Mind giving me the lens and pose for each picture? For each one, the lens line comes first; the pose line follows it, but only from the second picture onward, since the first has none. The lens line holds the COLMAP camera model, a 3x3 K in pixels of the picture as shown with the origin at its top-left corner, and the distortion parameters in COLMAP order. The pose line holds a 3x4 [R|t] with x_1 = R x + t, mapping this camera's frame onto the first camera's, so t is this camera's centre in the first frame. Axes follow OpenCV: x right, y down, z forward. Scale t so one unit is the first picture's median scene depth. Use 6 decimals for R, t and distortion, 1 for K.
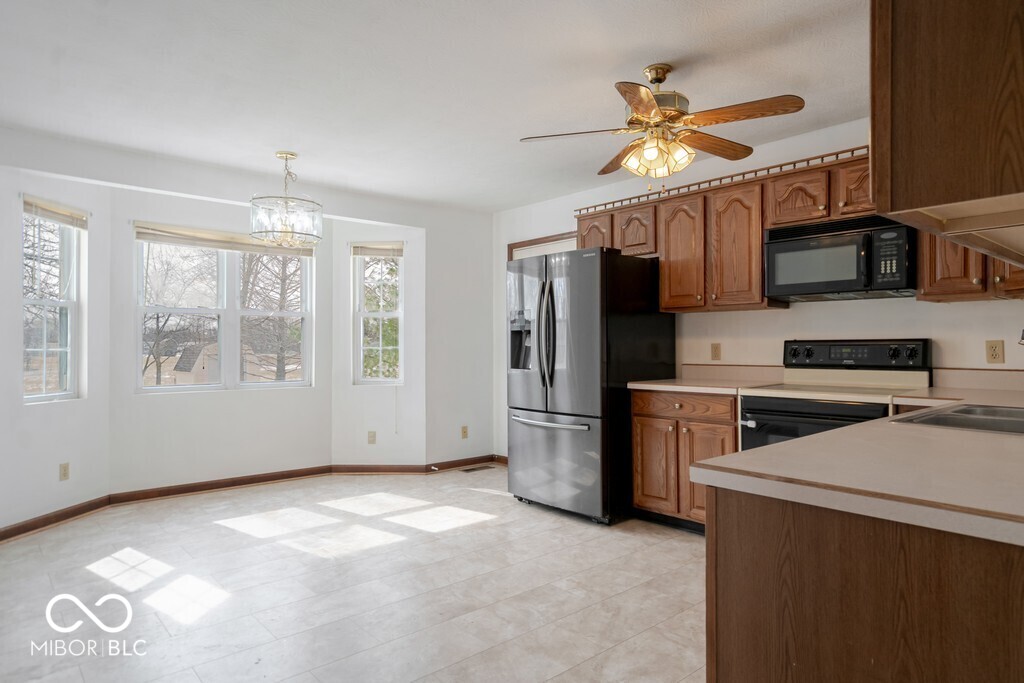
lens RADIAL K [[615.5, 0, 504.9], [0, 615.5, 340.2], [0, 0, 1]] dist [-0.003341, 0.000921]
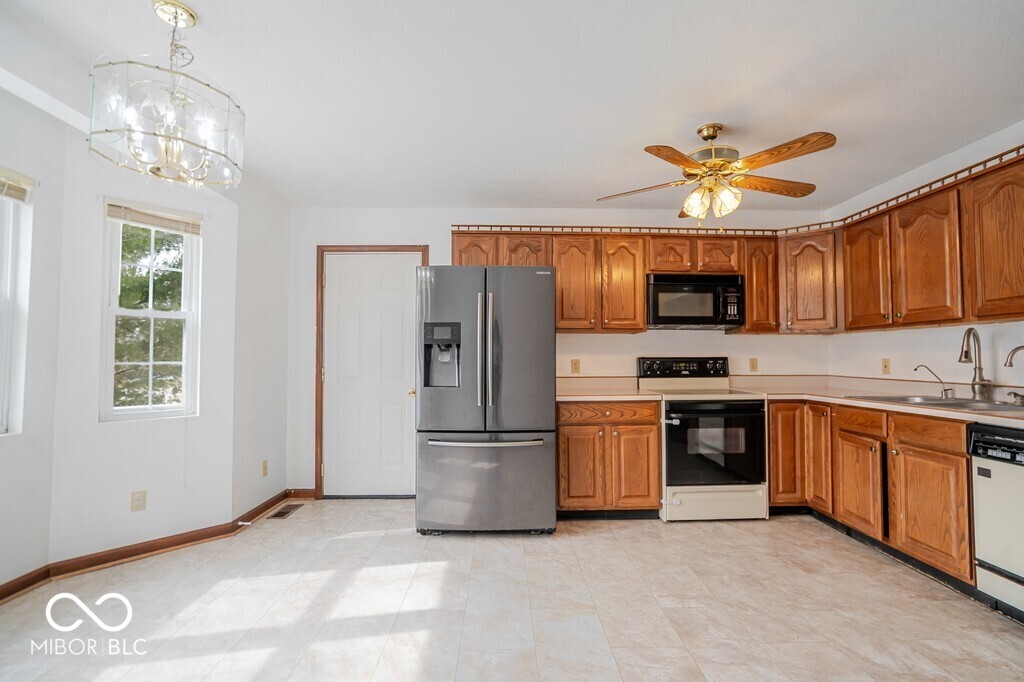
lens RADIAL K [[473.7, 0, 513.2], [0, 473.7, 344.7], [0, 0, 1]] dist [-0.026917, 0.011530]
pose [[0.632997, 0.028937, 0.773614, -0.549675], [-0.007918, 0.999491, -0.030907, 0.006860], [-0.774114, 0.013439, 0.632903, 0.593878]]
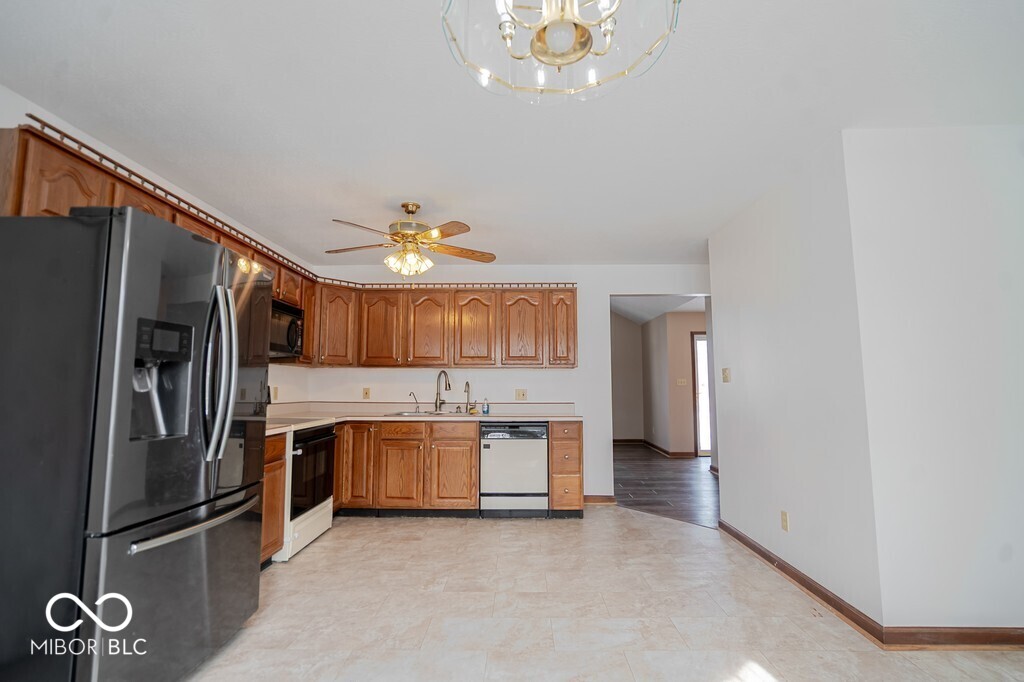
lens RADIAL K [[473.7, 0, 519.0], [0, 473.7, 344.8], [0, 0, 1]] dist [-0.026917, 0.011530]
pose [[-0.758309, 0.063838, 0.648762, -0.549107], [-0.001273, 0.995047, -0.099401, 0.011441], [-0.651894, -0.076203, -0.754471, 1.360146]]
